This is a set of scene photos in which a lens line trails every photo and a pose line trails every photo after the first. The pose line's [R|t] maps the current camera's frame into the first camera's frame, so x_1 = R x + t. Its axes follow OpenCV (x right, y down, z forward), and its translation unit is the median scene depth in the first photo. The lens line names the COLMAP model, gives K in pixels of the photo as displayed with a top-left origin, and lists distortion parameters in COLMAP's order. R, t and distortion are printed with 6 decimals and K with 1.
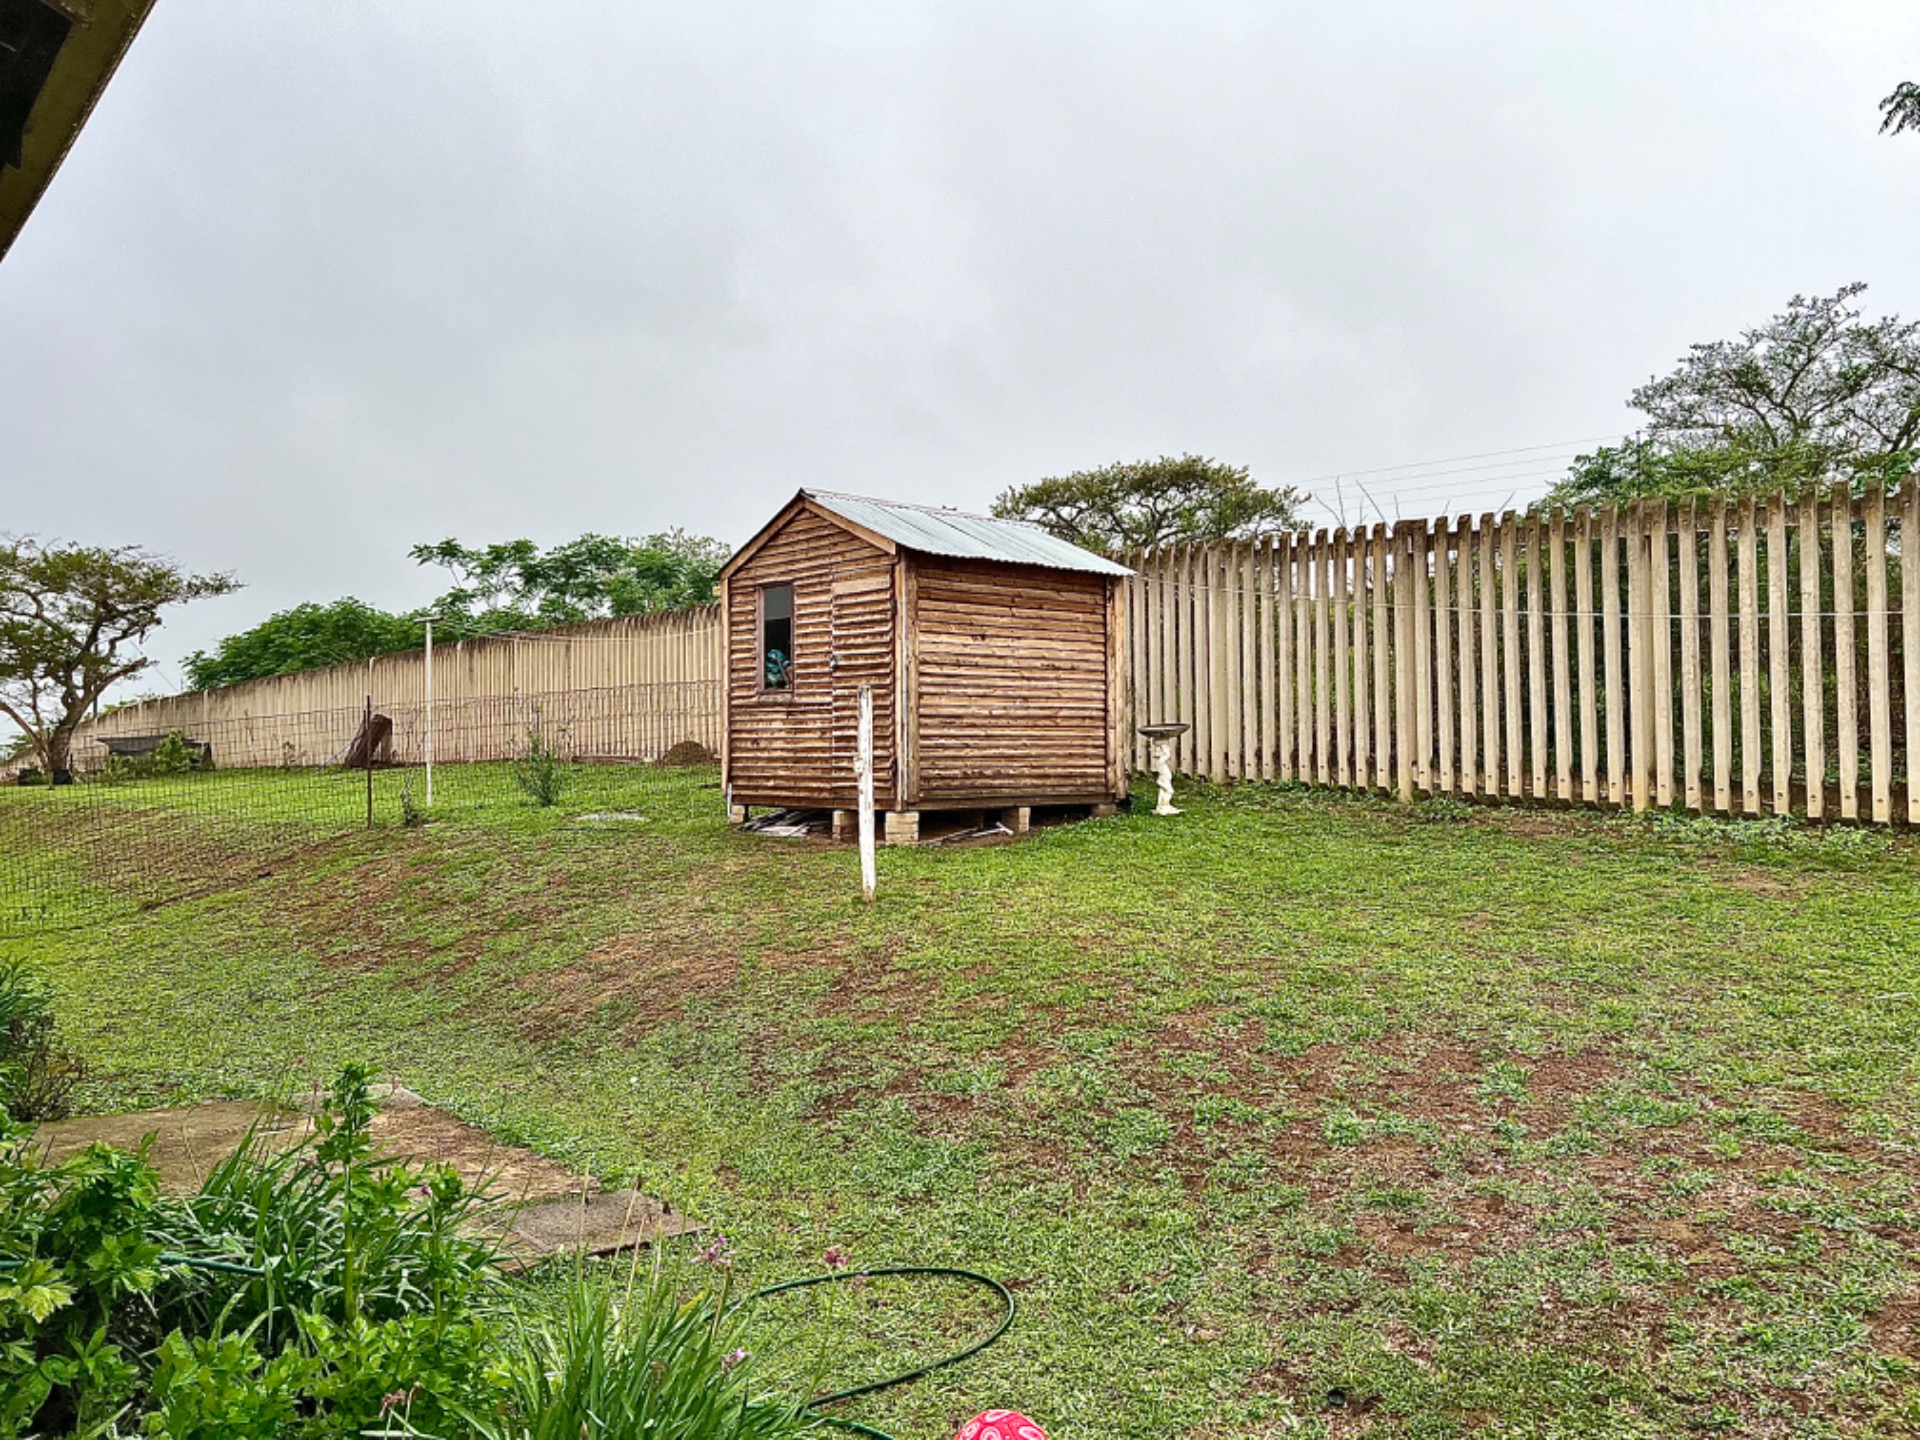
lens RADIAL K [[1436.1, 0, 952.0], [0, 1436.1, 708.3], [0, 0, 1]] dist [0.060882, -0.068758]
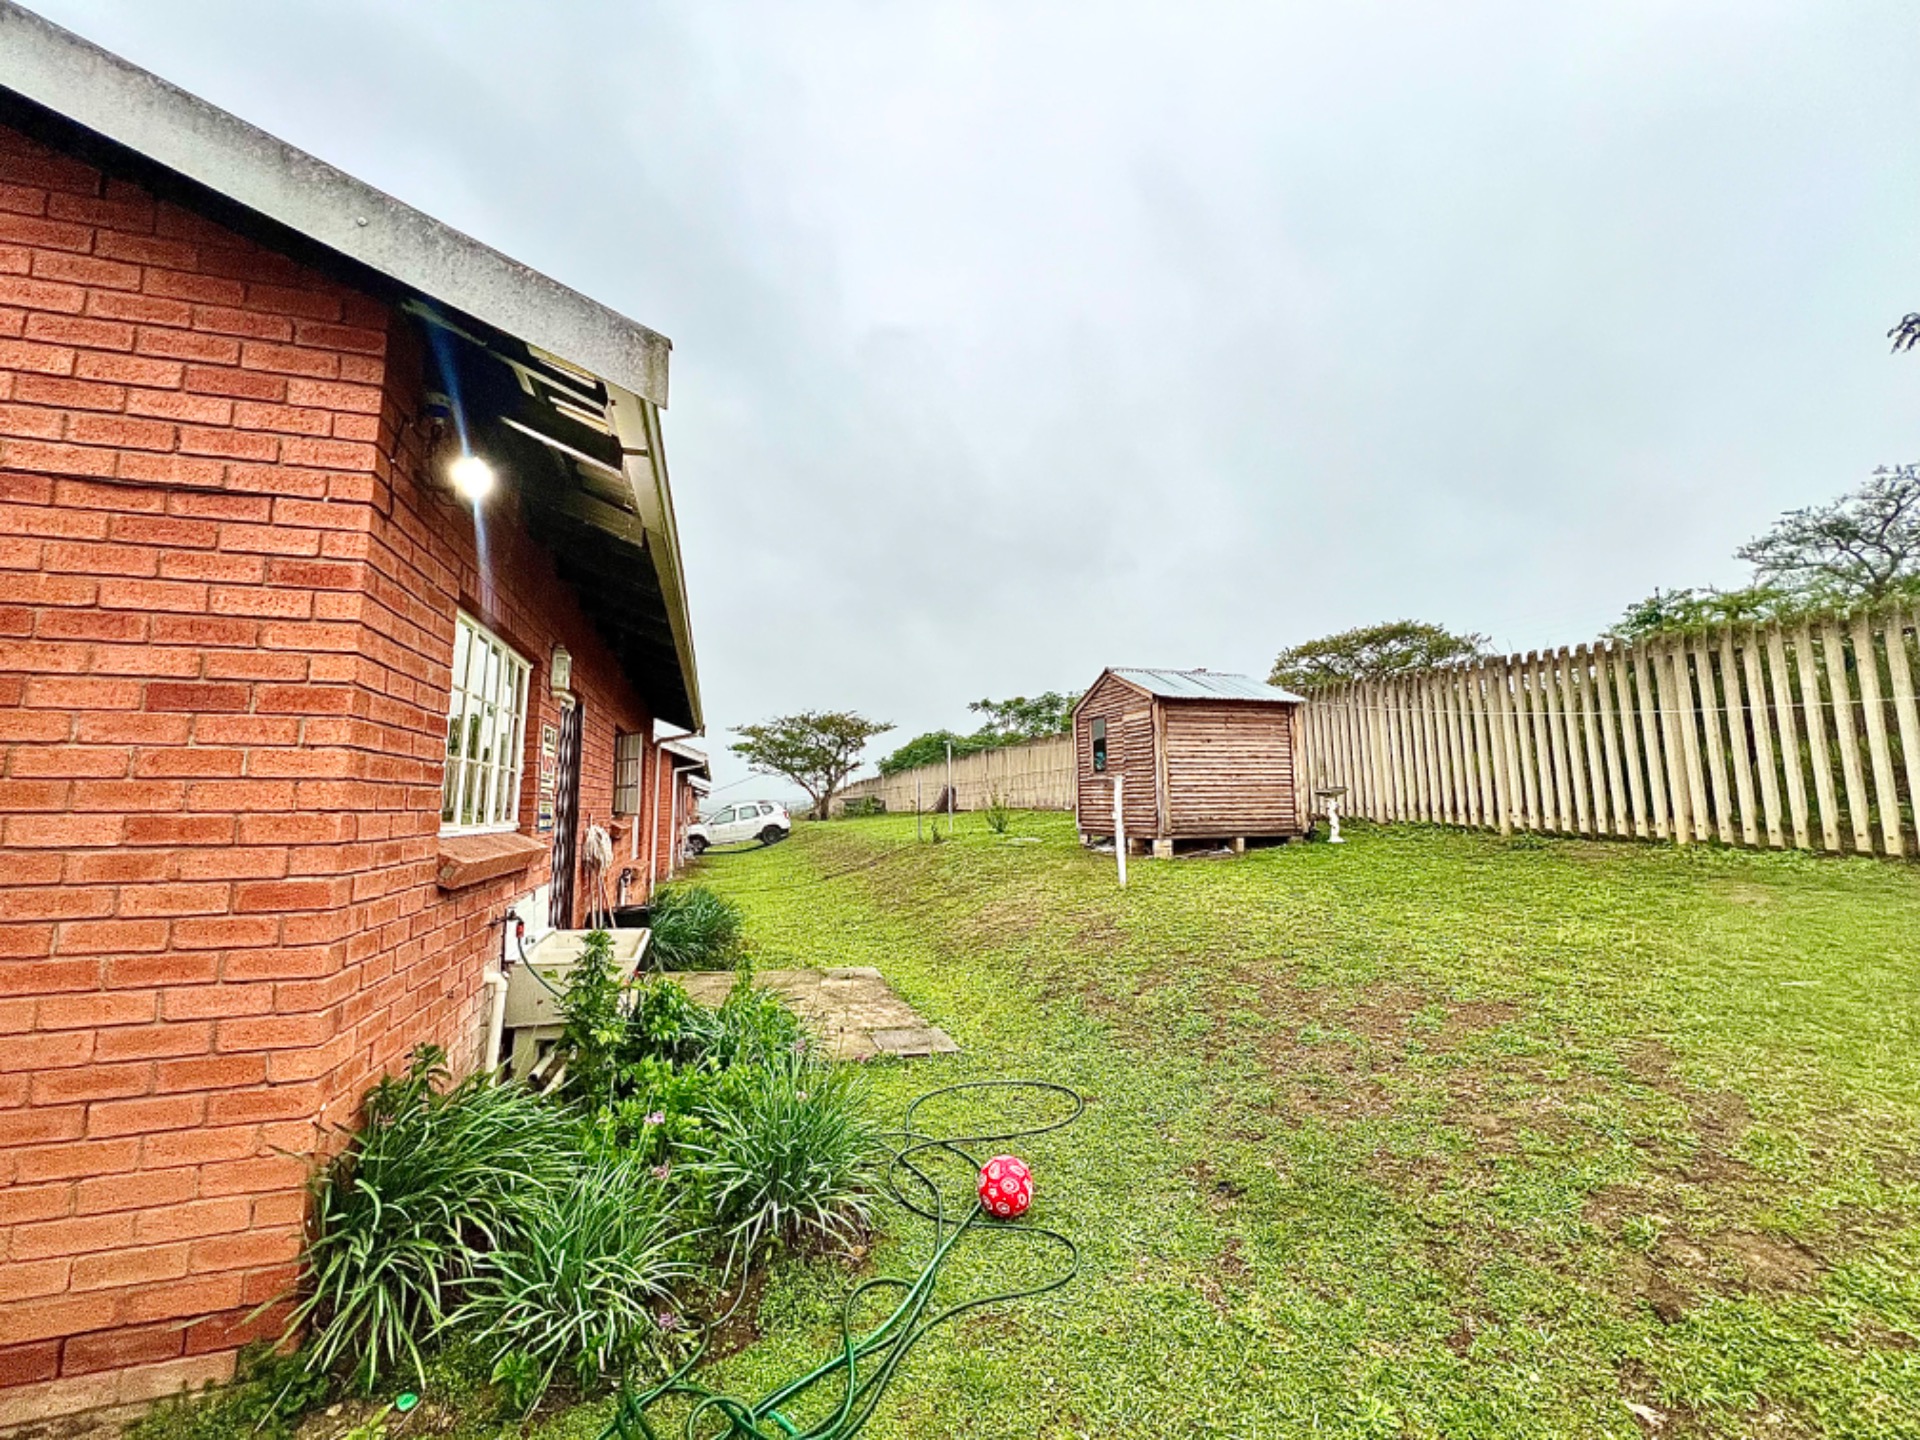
lens RADIAL K [[771.5, 0, 958.8], [0, 771.5, 712.5], [0, 0, 1]] dist [-0.003240, -0.000714]
pose [[0.914967, -0.054119, -0.399884, 0.117135], [0.020425, 0.995907, -0.088048, -0.006707], [0.403012, 0.072394, 0.912327, -0.006880]]
